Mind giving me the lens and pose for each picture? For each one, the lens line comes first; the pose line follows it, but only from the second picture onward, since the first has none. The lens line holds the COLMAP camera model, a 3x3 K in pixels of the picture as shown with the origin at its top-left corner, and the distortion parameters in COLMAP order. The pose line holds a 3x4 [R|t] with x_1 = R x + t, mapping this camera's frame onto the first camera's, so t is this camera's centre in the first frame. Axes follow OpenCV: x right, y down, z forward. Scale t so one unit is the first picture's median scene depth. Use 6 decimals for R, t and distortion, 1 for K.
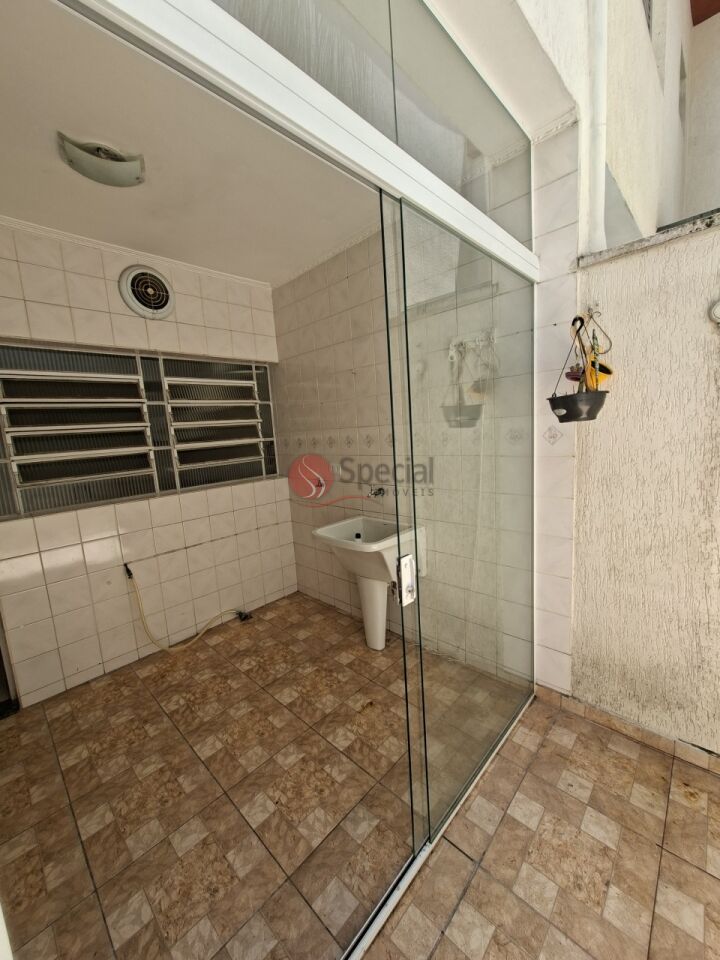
lens RADIAL K [[379.0, 0, 362.9], [0, 379.0, 483.0], [0, 0, 1]] dist [0.000122, 0.000064]
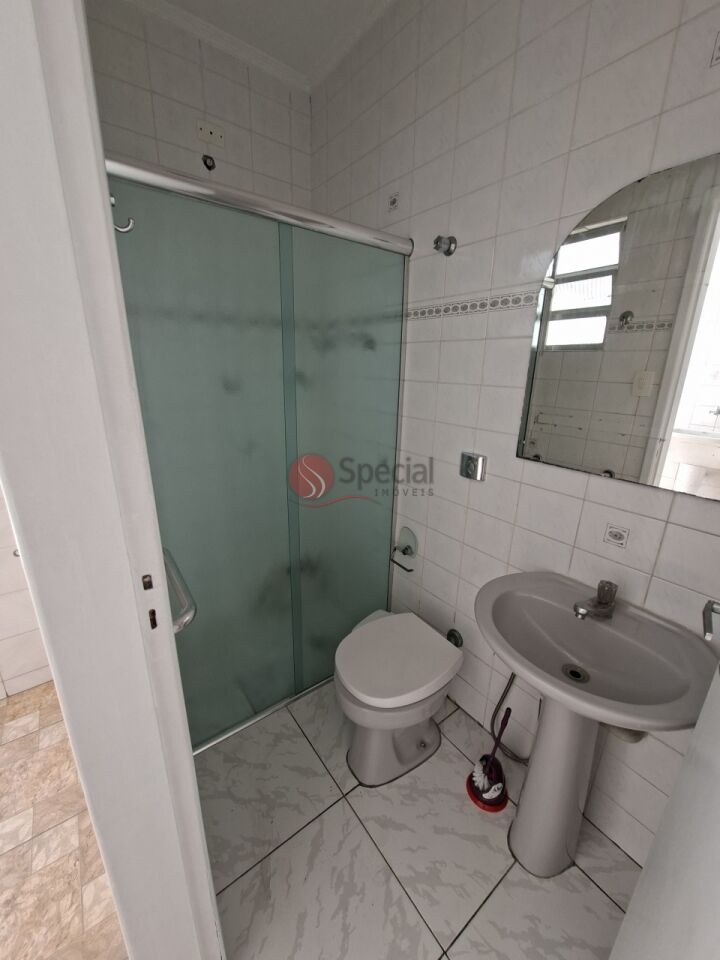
lens RADIAL K [[379.0, 0, 362.9], [0, 379.0, 483.0], [0, 0, 1]] dist [0.000122, 0.000064]
pose [[-0.987293, -0.010514, 0.158560, -0.554664], [0.056107, 0.910478, 0.409733, -0.024220], [-0.148673, 0.413423, -0.898319, 0.543243]]
